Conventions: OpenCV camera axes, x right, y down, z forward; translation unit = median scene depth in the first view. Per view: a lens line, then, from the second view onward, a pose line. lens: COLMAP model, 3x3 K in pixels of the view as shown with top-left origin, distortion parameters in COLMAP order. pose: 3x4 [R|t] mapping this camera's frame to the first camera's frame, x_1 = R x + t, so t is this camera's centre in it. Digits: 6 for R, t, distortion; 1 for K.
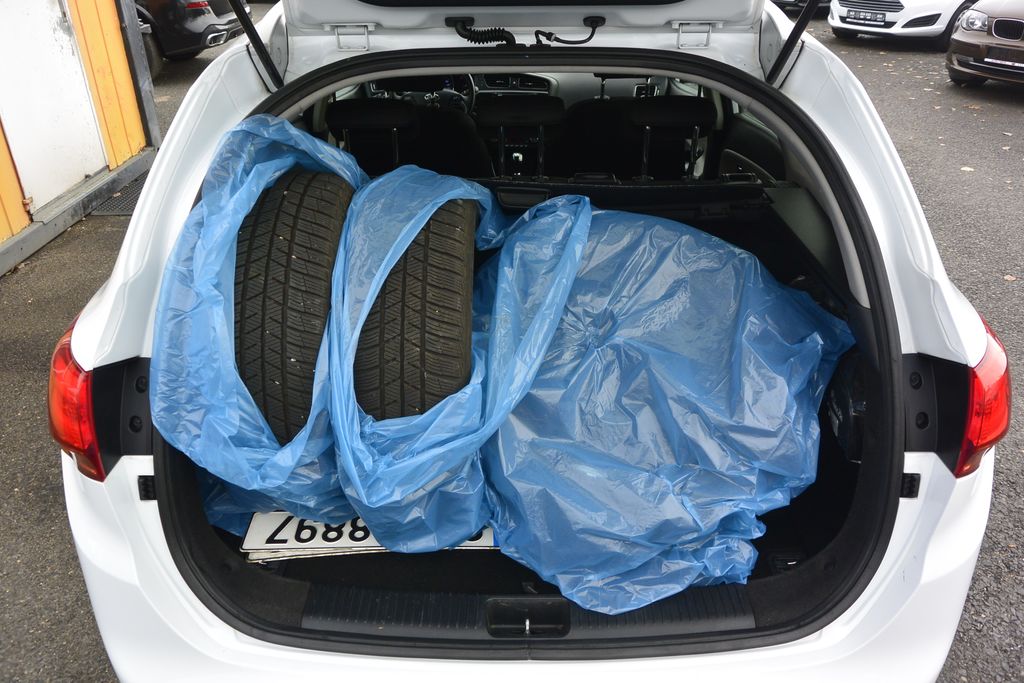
lens RADIAL K [[774.6, 0, 503.3], [0, 774.6, 345.5], [0, 0, 1]] dist [0.000896, 0.000070]
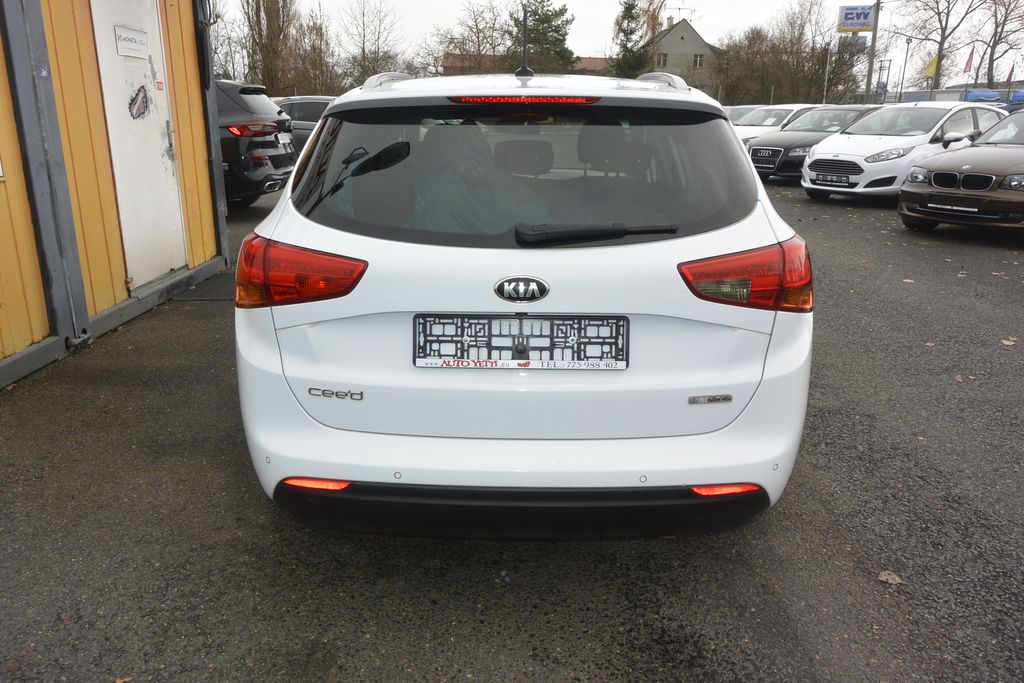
lens RADIAL K [[774.6, 0, 503.3], [0, 774.6, 345.5], [0, 0, 1]] dist [0.000896, 0.000070]
pose [[0.999774, 0.012652, -0.017071, 0.005657], [-0.016050, 0.976146, -0.216522, 0.142533], [0.013924, 0.216747, 0.976129, -0.145270]]
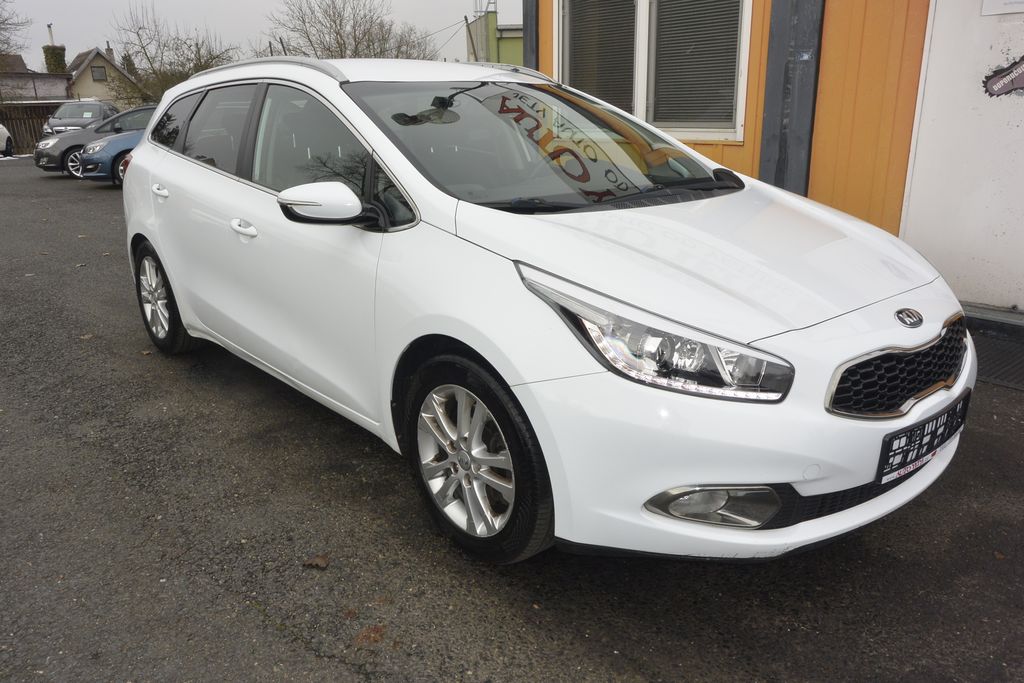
lens RADIAL K [[769.6, 0, 512.0], [0, 769.6, 341.5], [0, 0, 1]] dist [-0.000335, 0.004711]
pose [[-0.743547, 0.206719, -0.635928, 0.417564], [-0.315101, 0.730490, 0.605884, -0.499070], [0.589787, 0.650885, -0.478016, 1.025544]]
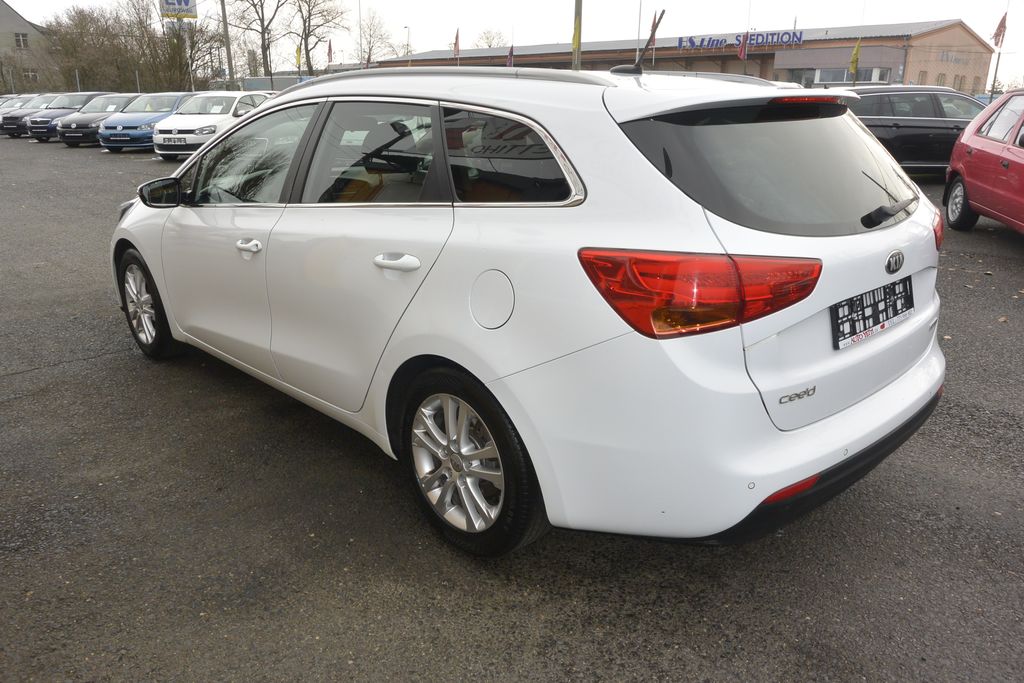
lens RADIAL K [[774.6, 0, 503.3], [0, 774.6, 345.5], [0, 0, 1]] dist [0.000896, 0.000070]
pose [[0.725848, -0.209289, 0.655243, -0.427045], [0.337954, 0.938193, -0.074704, 0.042569], [-0.599110, 0.275666, 0.751715, 0.020897]]
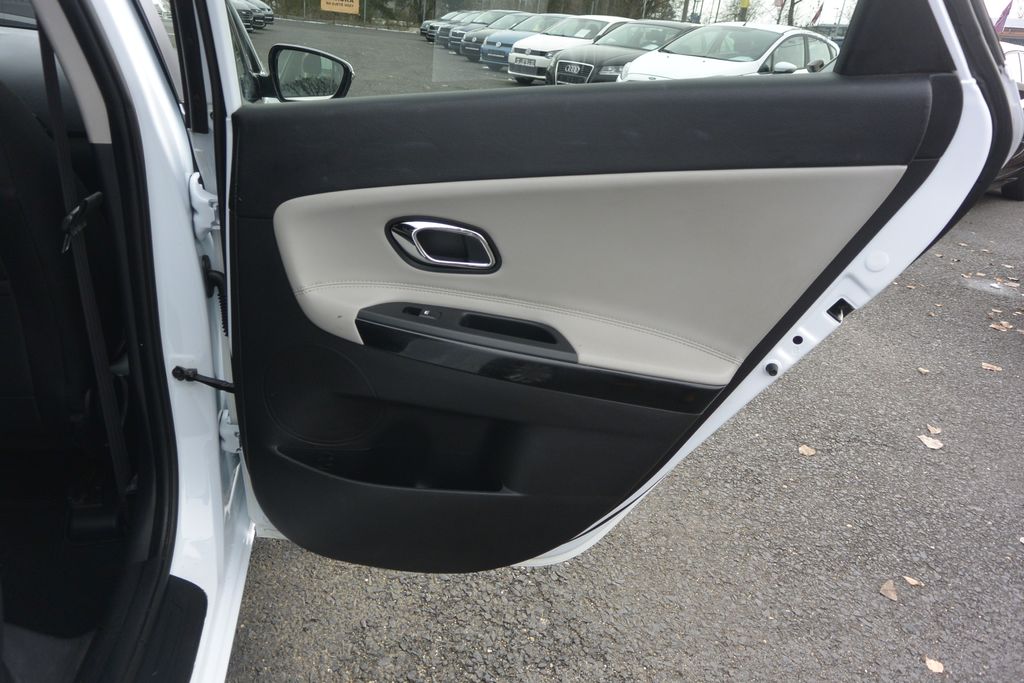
lens RADIAL K [[782.4, 0, 504.4], [0, 782.4, 343.7], [0, 0, 1]] dist [-0.010501, 0.030385]
pose [[0.975269, 0.026637, 0.219409, 0.211151], [-0.001651, 0.993561, -0.113282, -0.080770], [-0.221014, 0.110118, 0.969034, 0.334209]]
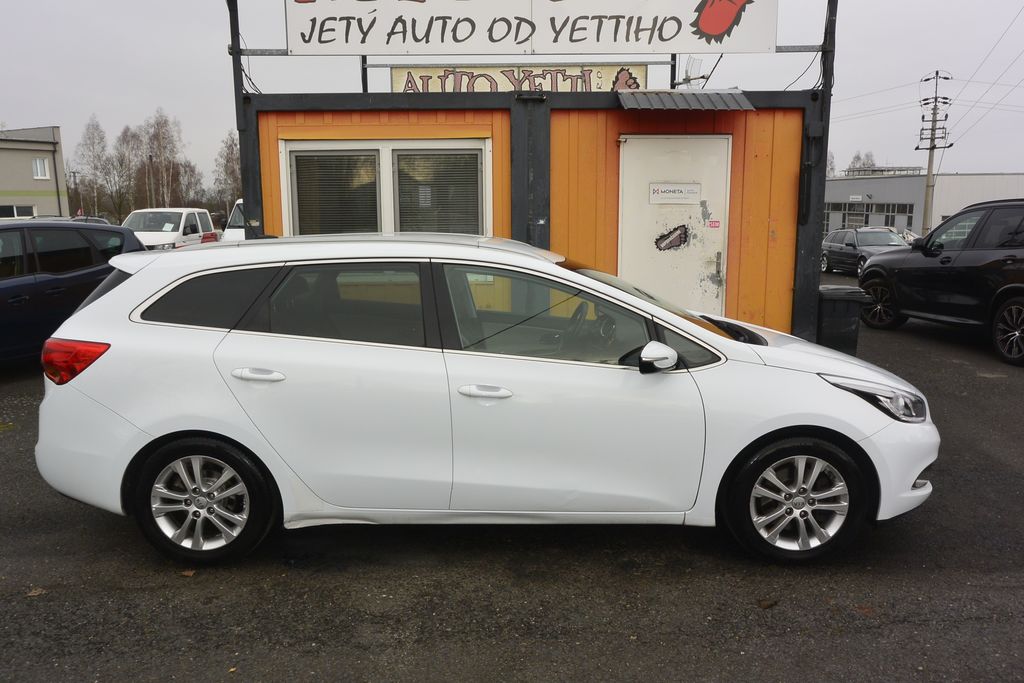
lens RADIAL K [[774.6, 0, 503.3], [0, 774.6, 345.5], [0, 0, 1]] dist [0.000896, 0.000070]
pose [[0.006753, 0.165838, -0.986130, 0.817773], [-0.487733, 0.861444, 0.141530, -0.276838], [0.872967, 0.480013, 0.086702, 0.506347]]
